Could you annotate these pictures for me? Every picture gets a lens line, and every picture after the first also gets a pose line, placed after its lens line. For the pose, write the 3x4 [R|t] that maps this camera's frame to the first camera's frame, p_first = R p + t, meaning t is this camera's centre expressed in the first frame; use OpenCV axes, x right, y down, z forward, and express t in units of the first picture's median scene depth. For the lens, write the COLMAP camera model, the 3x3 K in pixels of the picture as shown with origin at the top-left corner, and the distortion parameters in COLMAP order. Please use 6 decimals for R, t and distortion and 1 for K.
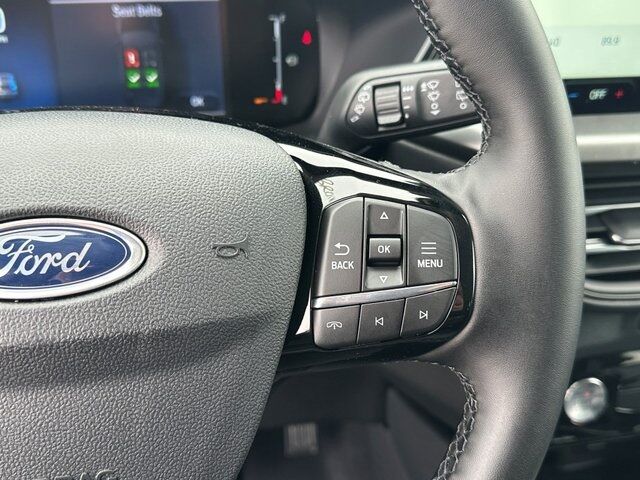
lens RADIAL K [[715.5, 0, 324.4], [0, 715.5, 207.1], [0, 0, 1]] dist [0.201267, -0.545240]
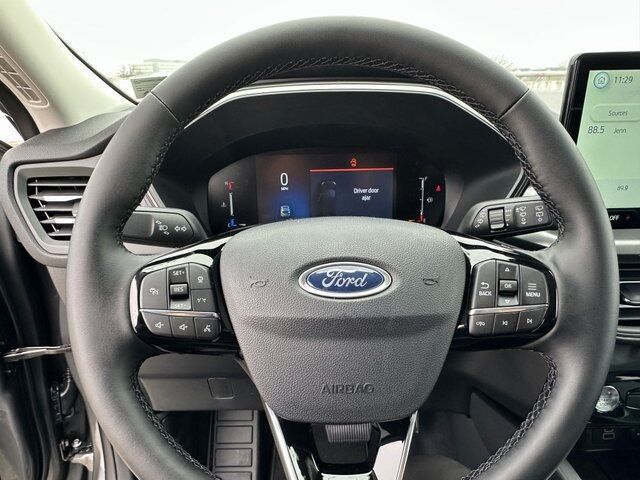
lens RADIAL K [[427.4, 0, 320.0], [0, 427.4, 240.0], [0, 0, 1]] dist [-0.004264, -0.003274]
pose [[0.978480, 0.025760, -0.204727, -0.180948], [-0.051656, 0.991164, -0.122172, 0.100745], [0.199770, 0.130118, 0.971165, -0.252710]]
